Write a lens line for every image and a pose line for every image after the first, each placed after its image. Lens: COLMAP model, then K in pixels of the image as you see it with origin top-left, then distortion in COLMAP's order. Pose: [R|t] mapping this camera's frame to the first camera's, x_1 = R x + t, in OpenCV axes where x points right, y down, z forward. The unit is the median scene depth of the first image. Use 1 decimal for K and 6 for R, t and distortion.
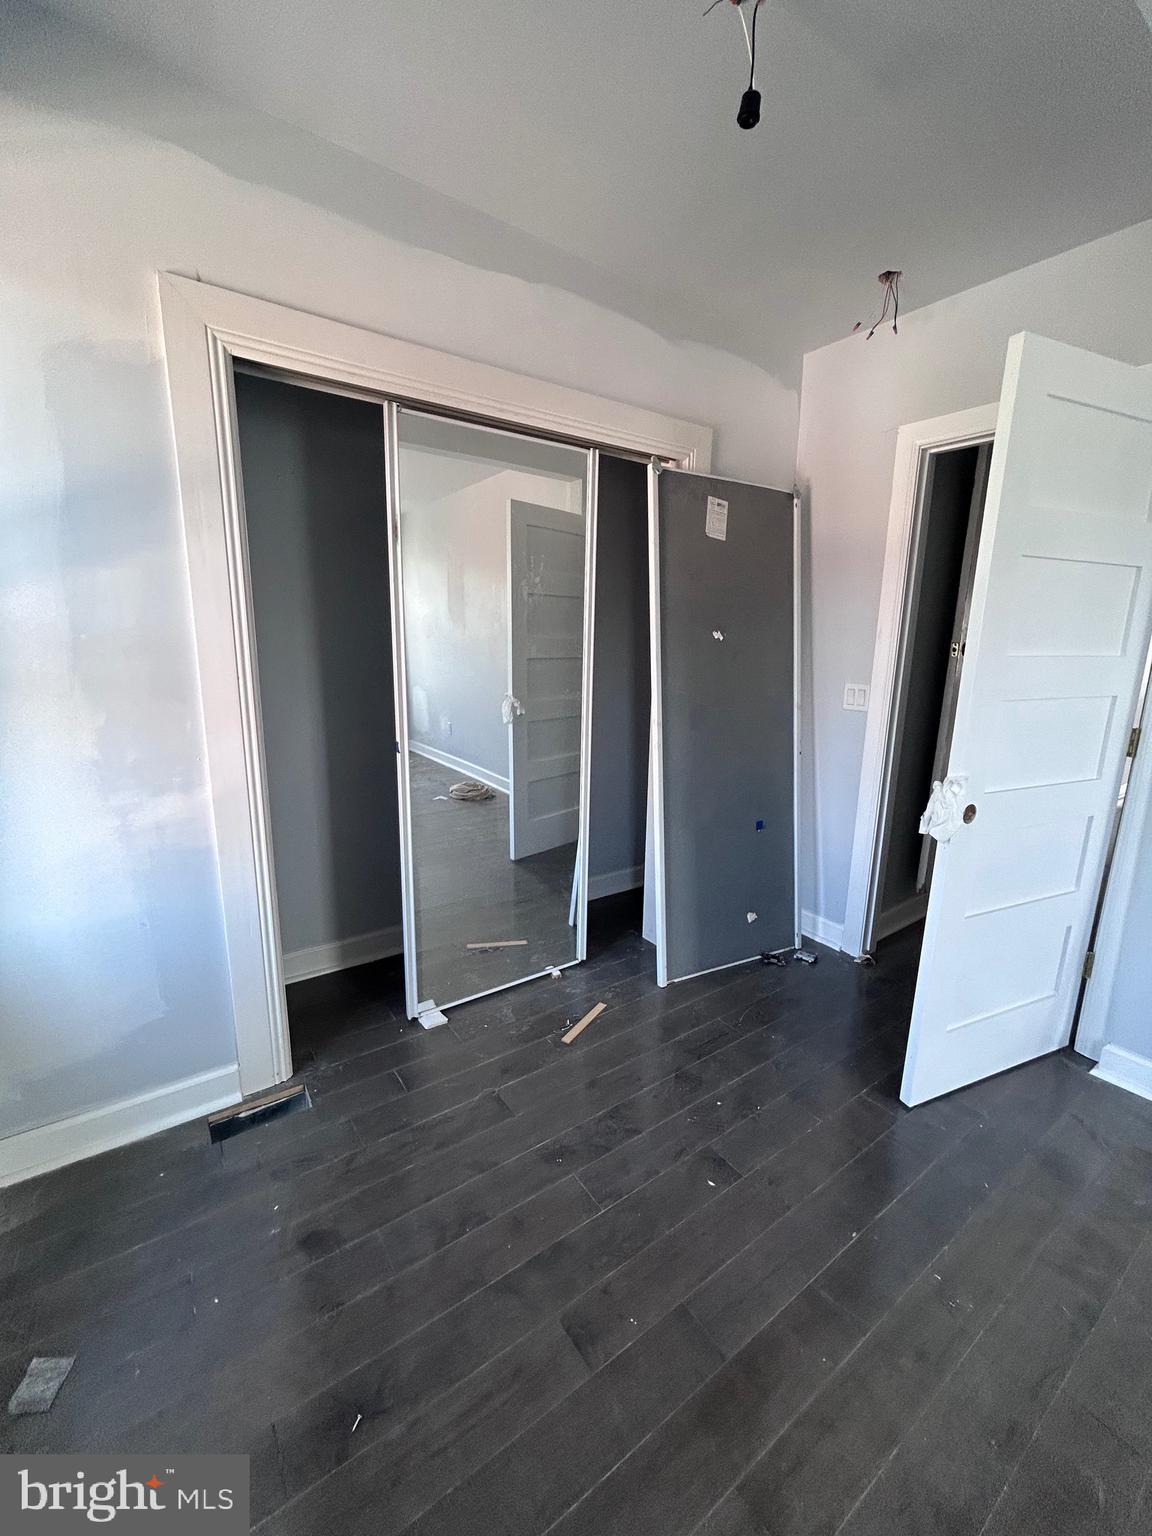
lens RADIAL K [[625.2, 0, 579.6], [0, 625.2, 763.0], [0, 0, 1]] dist [0.002491, 0.001279]
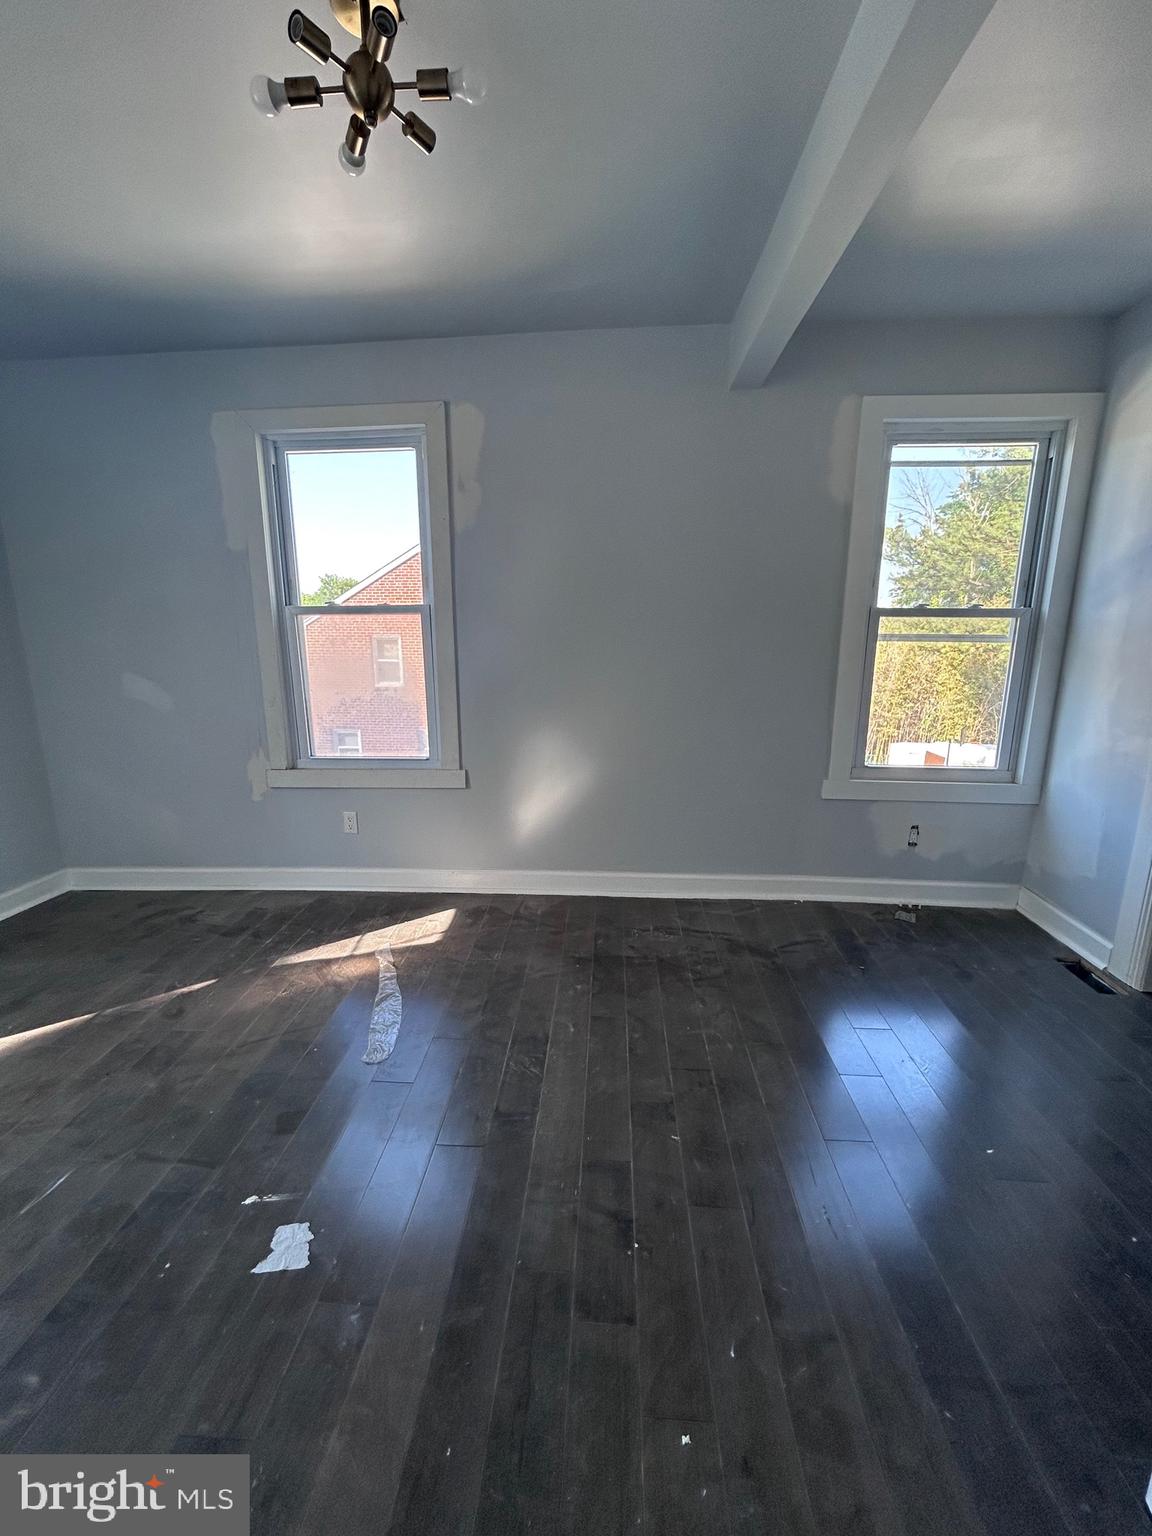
lens RADIAL K [[625.2, 0, 565.9], [0, 625.2, 757.9], [0, 0, 1]] dist [0.002491, 0.001279]
pose [[-0.637514, 0.136044, -0.758332, 1.255213], [-0.176563, 0.932292, 0.315685, -0.126828], [0.749934, 0.335147, -0.570329, 0.789669]]
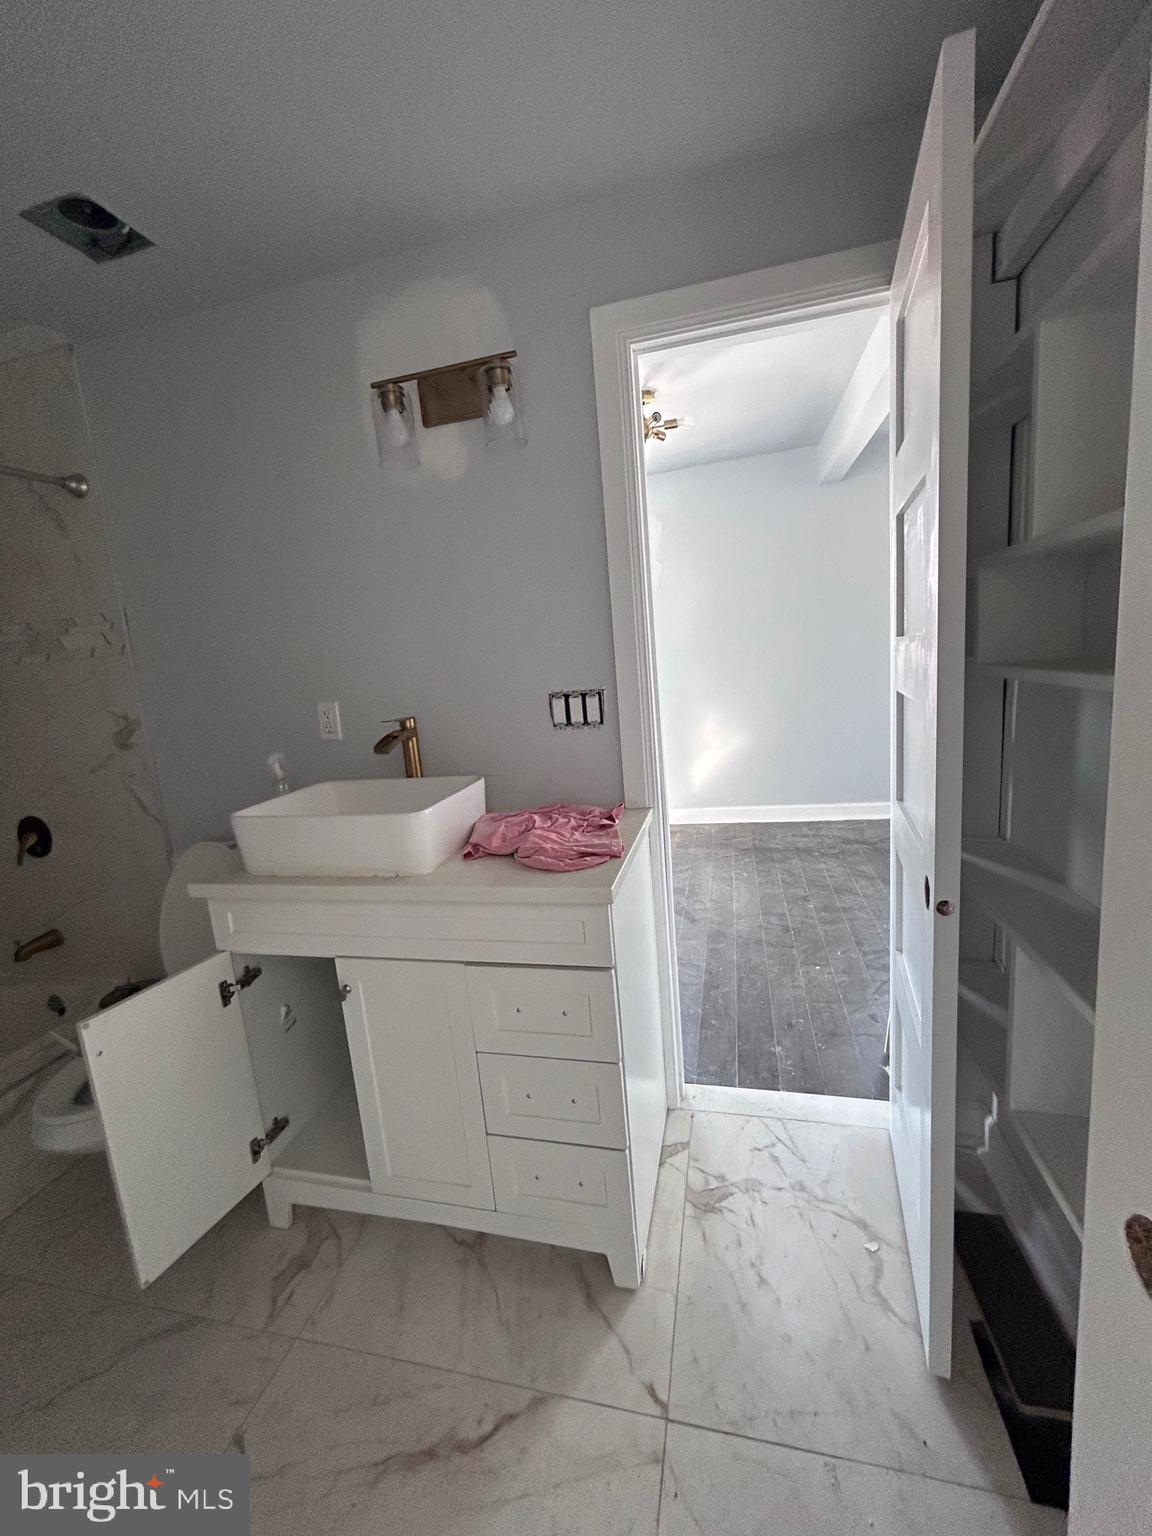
lens RADIAL K [[625.2, 0, 575.5], [0, 625.2, 761.7], [0, 0, 1]] dist [0.002491, 0.001279]
pose [[-0.753046, 0.155257, -0.639388, 2.165709], [-0.068691, 0.947901, 0.311073, -0.236410], [0.654372, 0.278172, -0.703148, 1.308629]]
